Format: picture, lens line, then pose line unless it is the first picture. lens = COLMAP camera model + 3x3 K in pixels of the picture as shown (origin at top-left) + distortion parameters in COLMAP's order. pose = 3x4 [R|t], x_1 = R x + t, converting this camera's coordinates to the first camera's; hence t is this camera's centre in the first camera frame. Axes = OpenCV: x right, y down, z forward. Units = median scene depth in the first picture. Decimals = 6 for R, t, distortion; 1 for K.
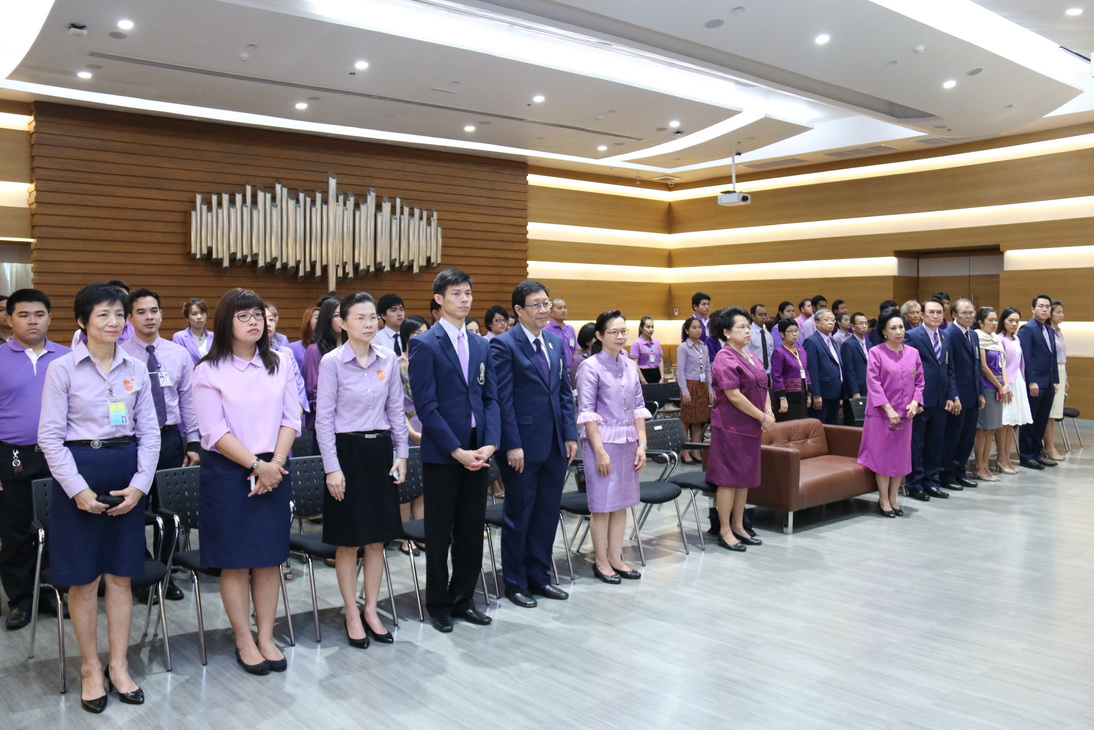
lens RADIAL K [[947.9, 0, 547.0], [0, 947.9, 365.0], [0, 0, 1]] dist [-0.175295, 0.160991]
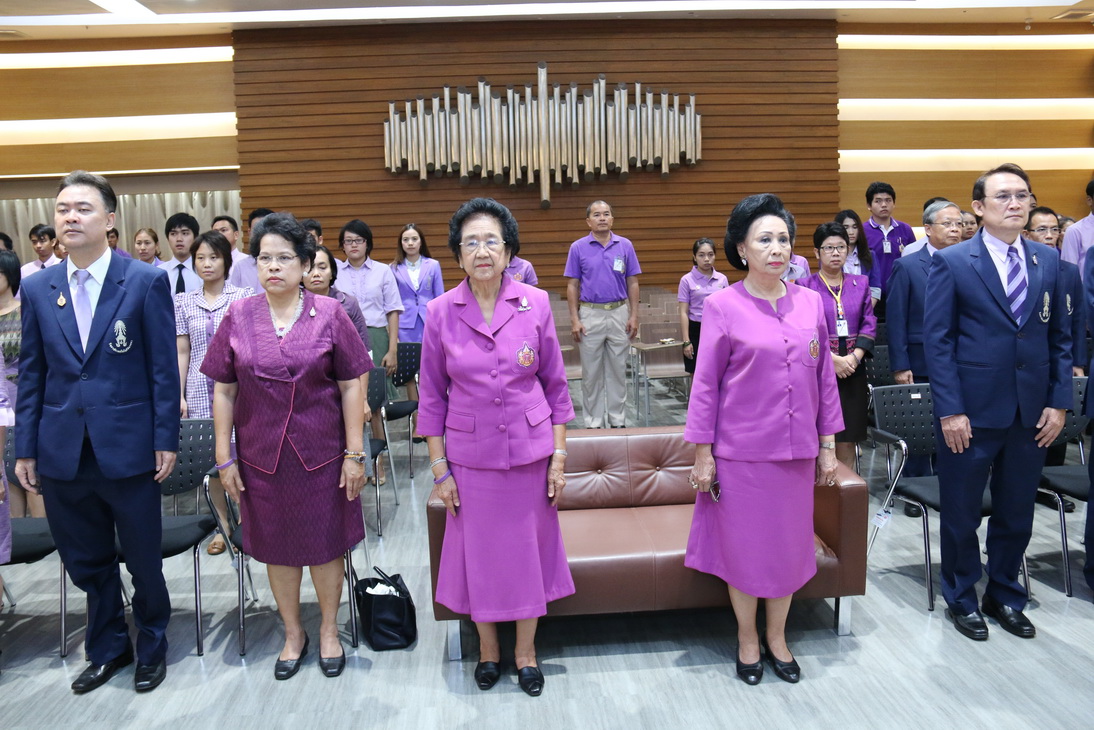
lens RADIAL K [[947.9, 0, 547.0], [0, 947.9, 365.0], [0, 0, 1]] dist [-0.175295, 0.160991]
pose [[0.799778, 0.057794, -0.597507, 0.383207], [0.002251, 0.995059, 0.099261, -0.017237], [0.600292, -0.080732, 0.795696, 0.377343]]
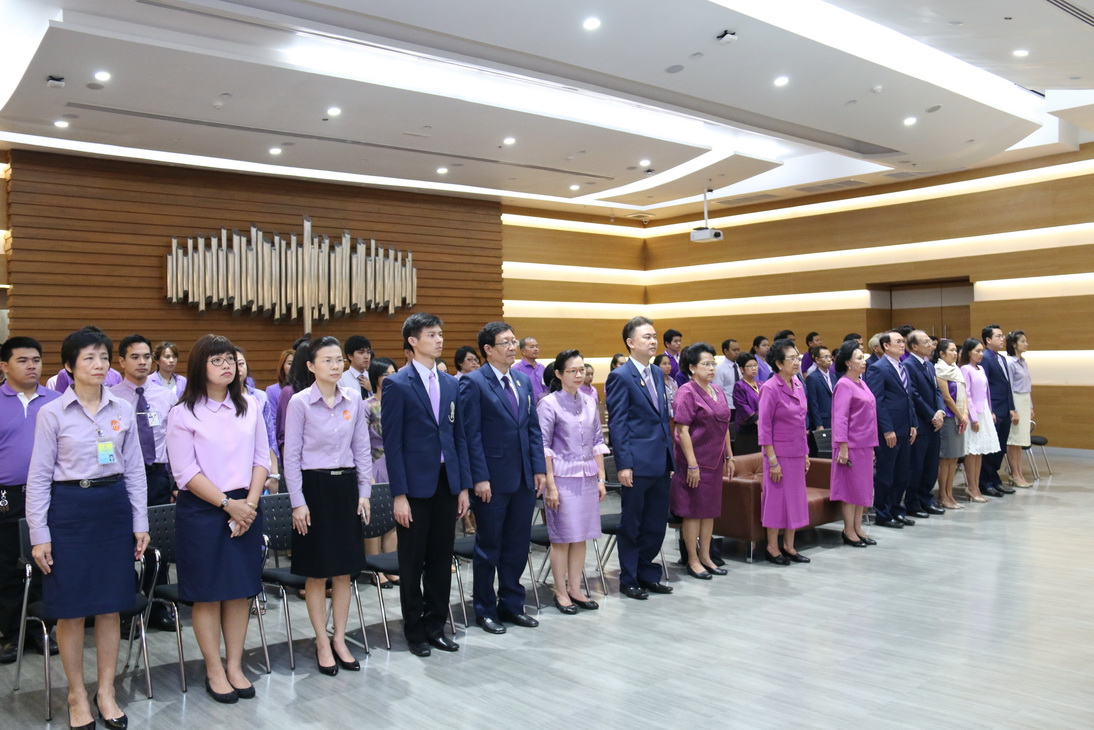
lens RADIAL K [[970.1, 0, 547.0], [0, 970.1, 365.0], [0, 0, 1]] dist [-0.180622, 0.185231]
pose [[0.999742, -0.015859, 0.016292, 0.012612], [0.016493, 0.999082, -0.039549, 0.000517], [-0.015650, 0.039807, 0.999085, -0.038593]]
